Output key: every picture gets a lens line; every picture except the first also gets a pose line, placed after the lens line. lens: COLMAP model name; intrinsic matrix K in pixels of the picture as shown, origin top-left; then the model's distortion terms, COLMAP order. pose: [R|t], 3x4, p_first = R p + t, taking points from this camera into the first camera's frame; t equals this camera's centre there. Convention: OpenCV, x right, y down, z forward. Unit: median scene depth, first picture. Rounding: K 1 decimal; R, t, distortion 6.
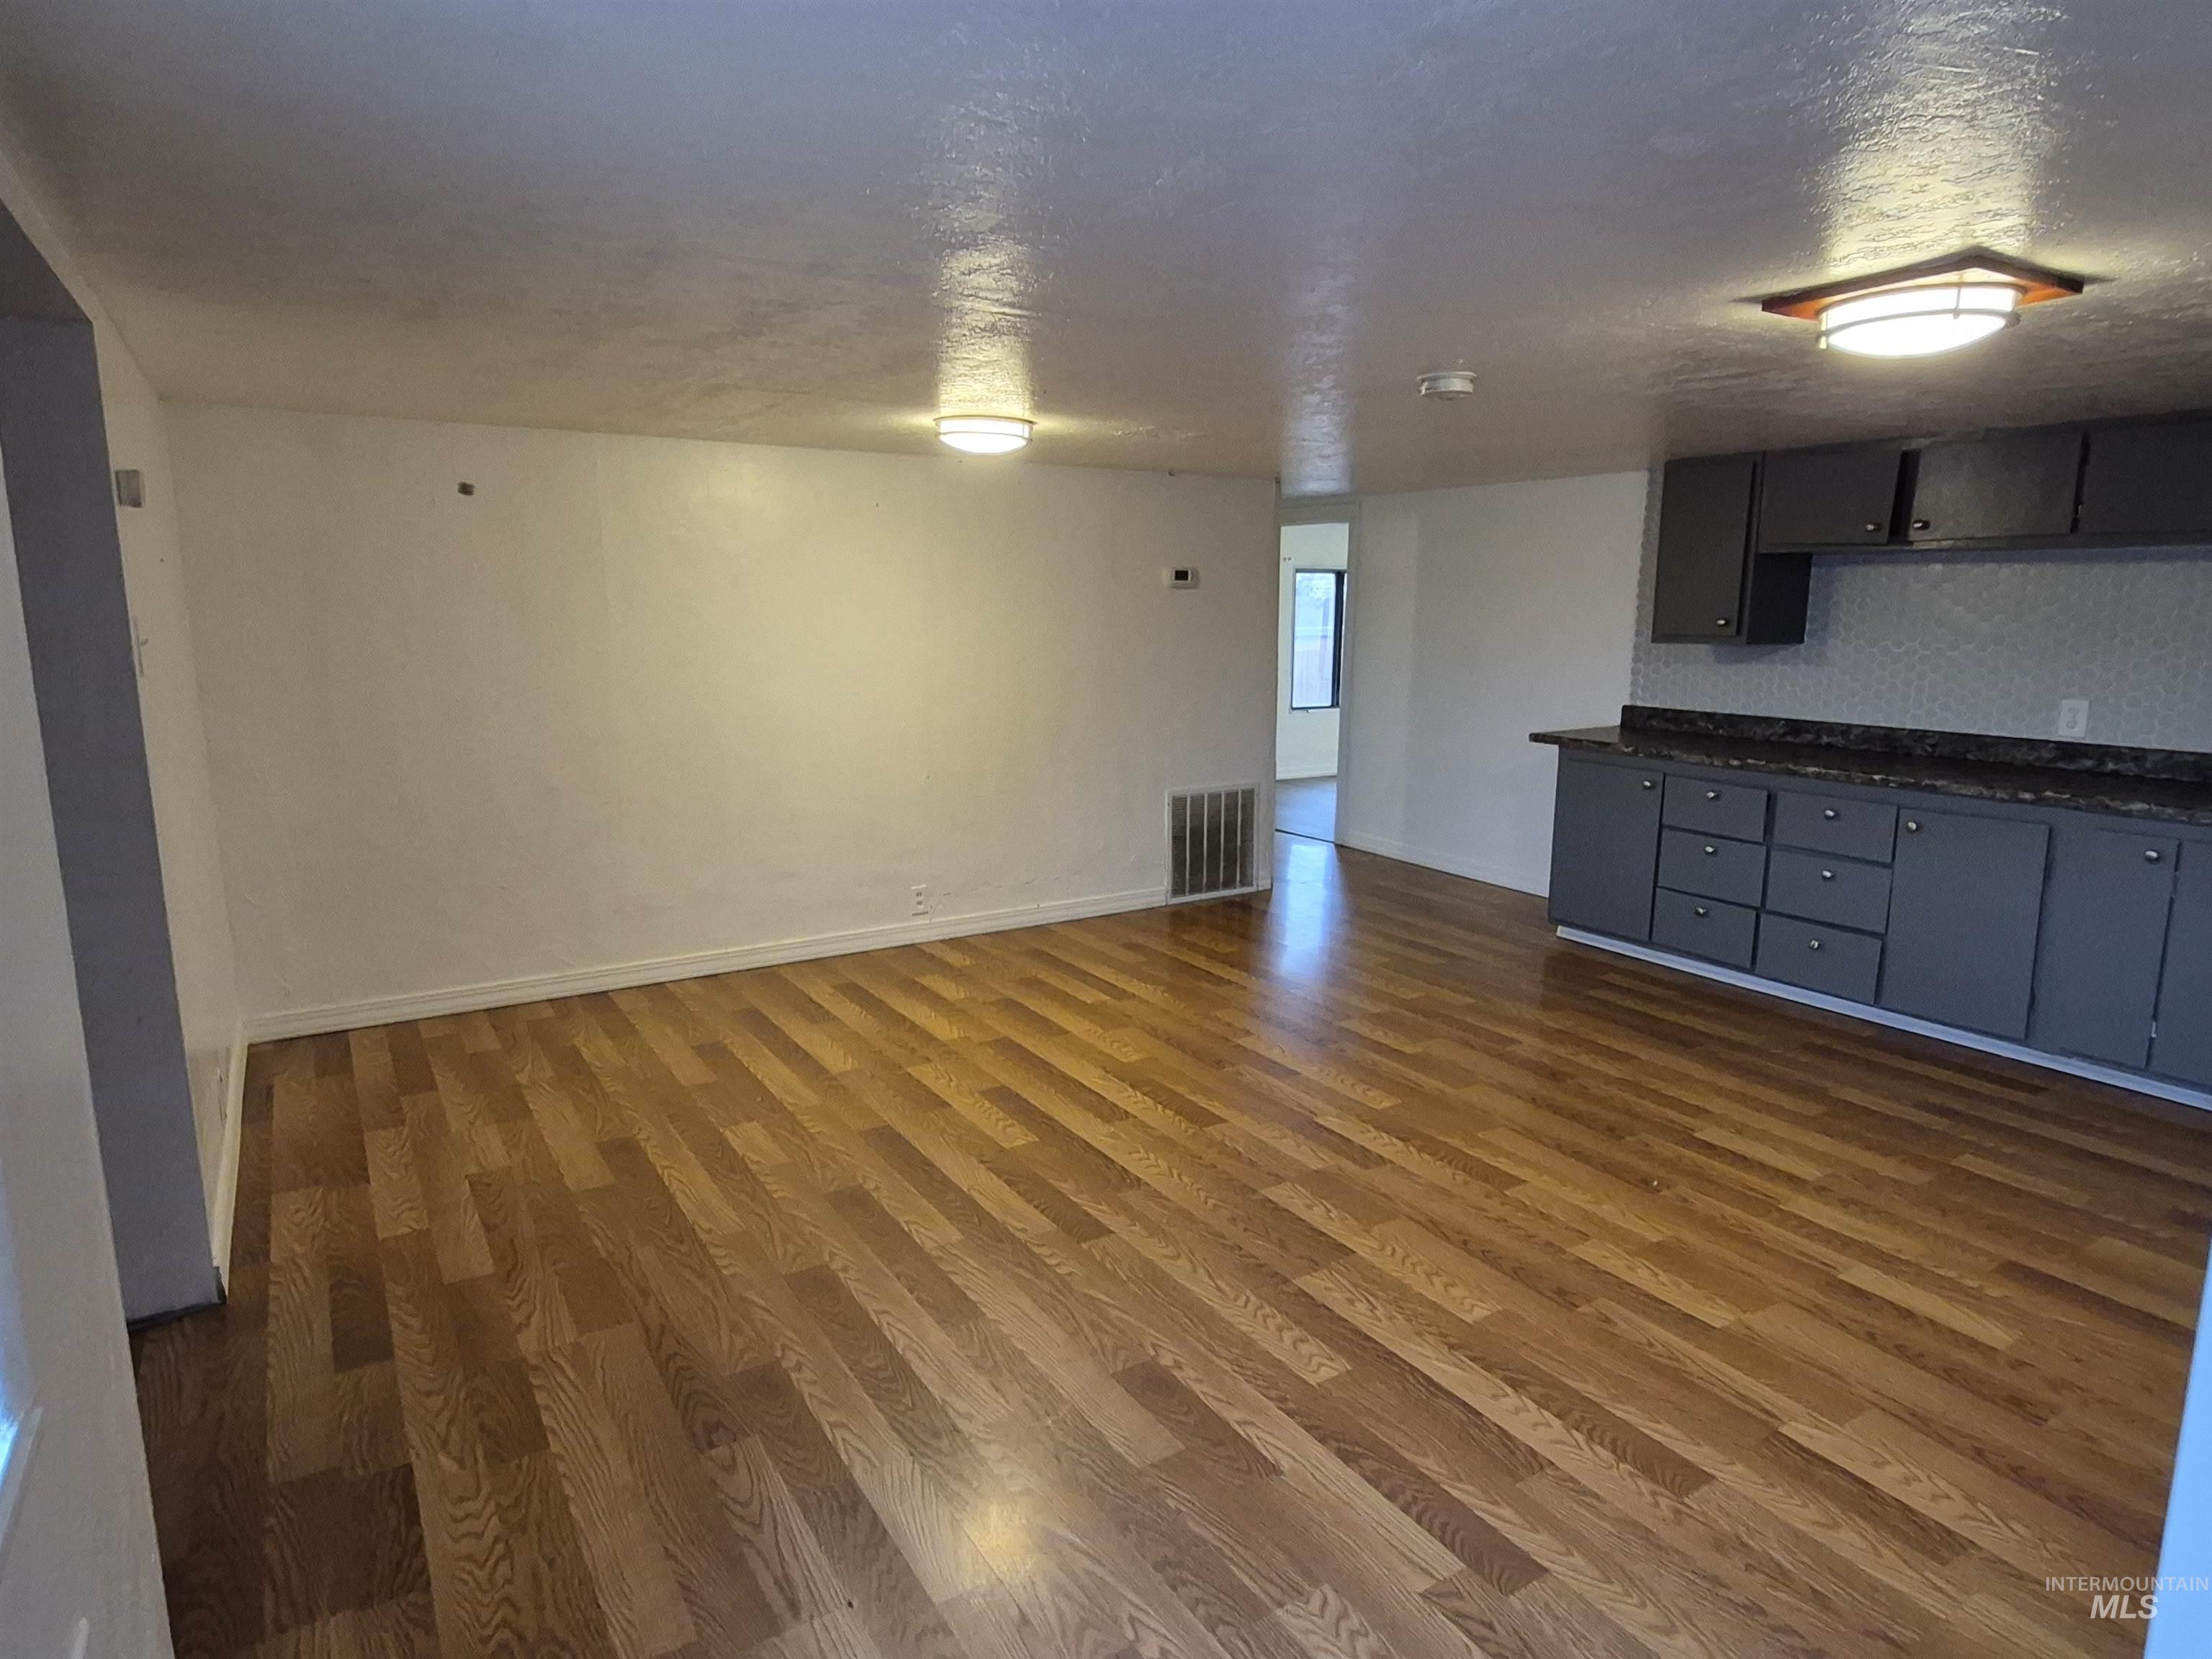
lens RADIAL K [[1255.6, 0, 1107.5], [0, 1255.6, 819.6], [0, 0, 1]] dist [-0.000110, -0.003577]
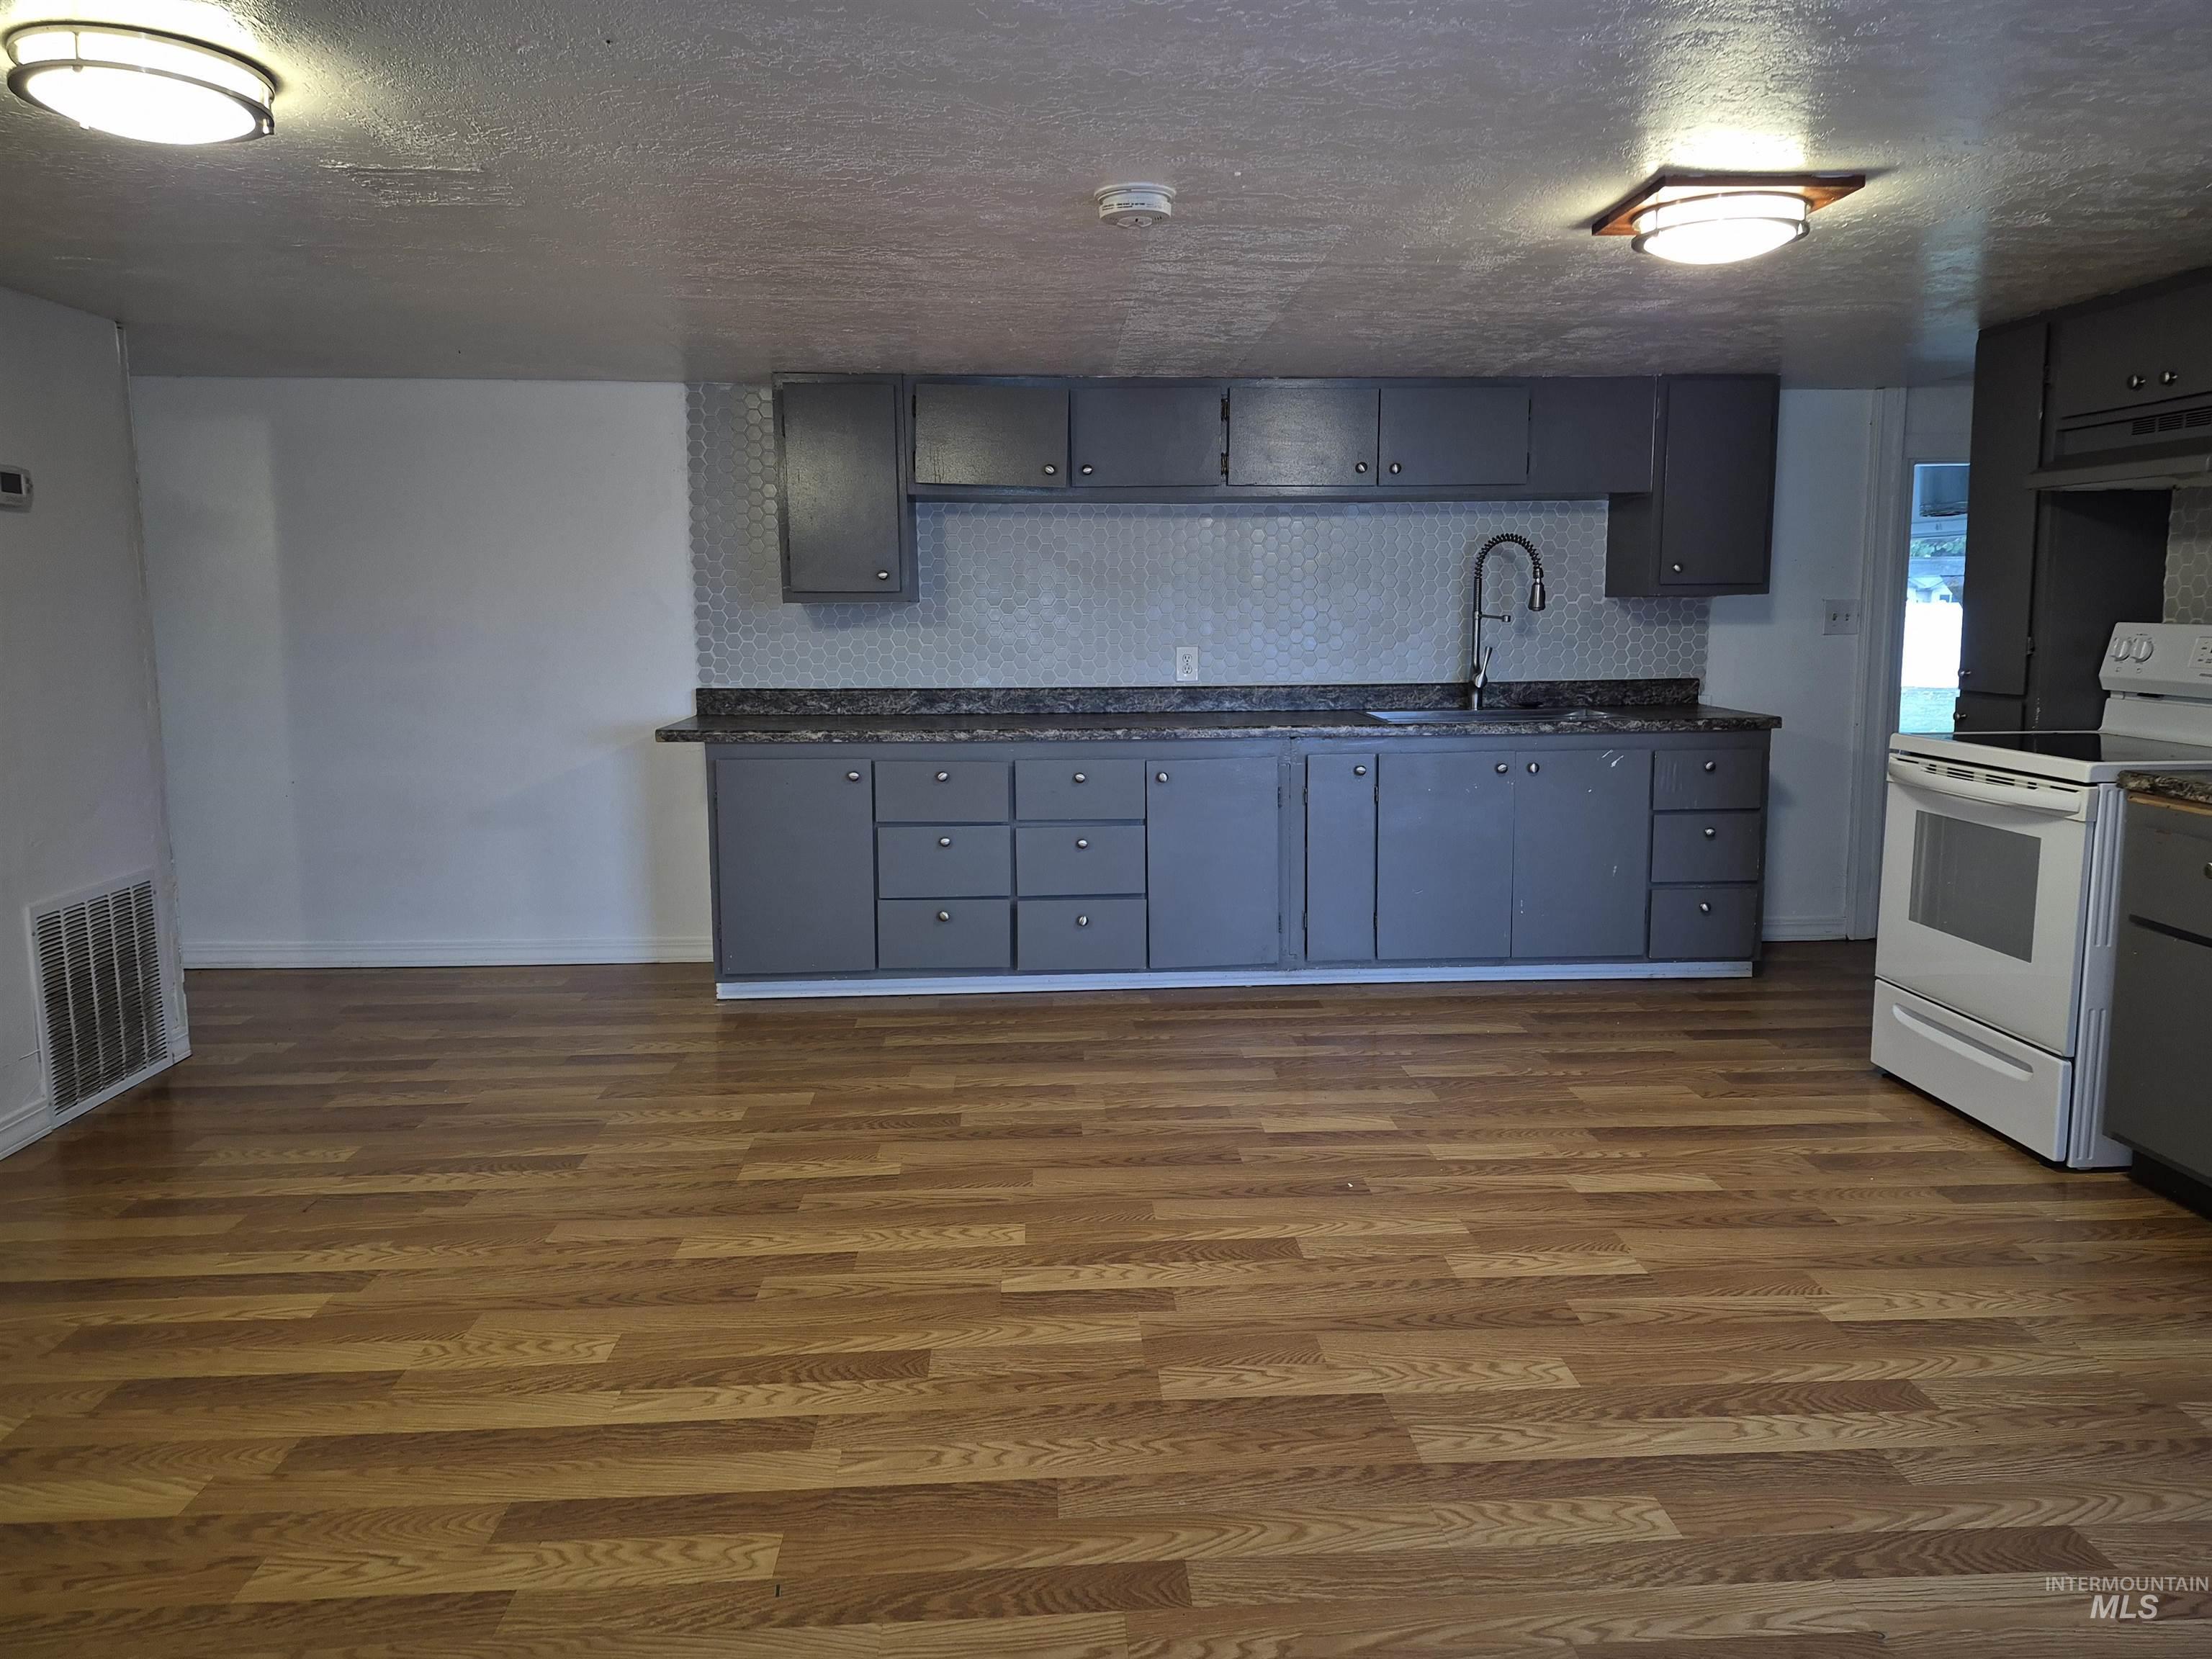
lens RADIAL K [[1529.5, 0, 1107.1], [0, 1529.5, 817.1], [0, 0, 1]] dist [0.053115, -0.040228]
pose [[0.484734, -0.128686, 0.865144, -0.466077], [0.156397, 0.985929, 0.059024, -0.046950], [-0.860566, 0.106695, 0.498039, 0.503197]]
